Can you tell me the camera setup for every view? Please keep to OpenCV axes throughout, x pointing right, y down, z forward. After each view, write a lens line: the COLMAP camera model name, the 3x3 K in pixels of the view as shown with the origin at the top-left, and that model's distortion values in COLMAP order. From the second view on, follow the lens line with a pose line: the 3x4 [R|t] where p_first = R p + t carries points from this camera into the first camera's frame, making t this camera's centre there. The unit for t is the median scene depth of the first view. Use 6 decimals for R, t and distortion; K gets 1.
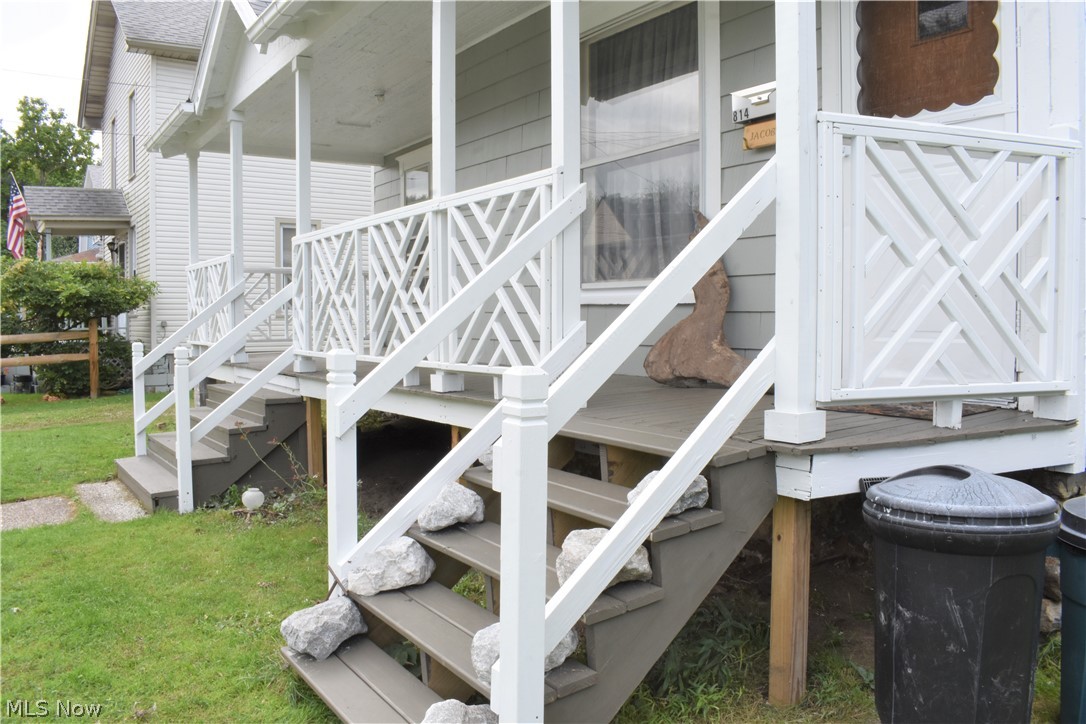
lens RADIAL K [[857.8, 0, 550.0], [0, 857.8, 367.2], [0, 0, 1]] dist [-0.095377, 0.014104]
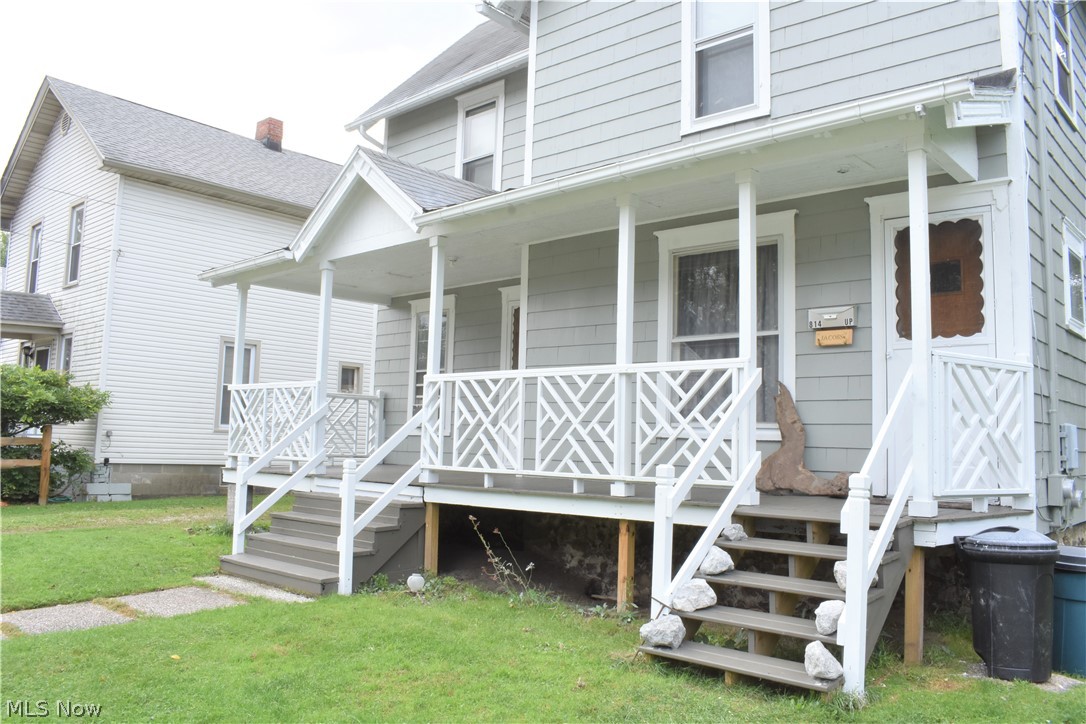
lens RADIAL K [[857.8, 0, 585.9], [0, 857.8, 362.6], [0, 0, 1]] dist [-0.095377, 0.014104]
pose [[0.969316, 0.054068, 0.239800, -0.536798], [-0.017252, 0.988069, -0.153044, 0.026960], [-0.245214, 0.144211, 0.958683, -0.400670]]
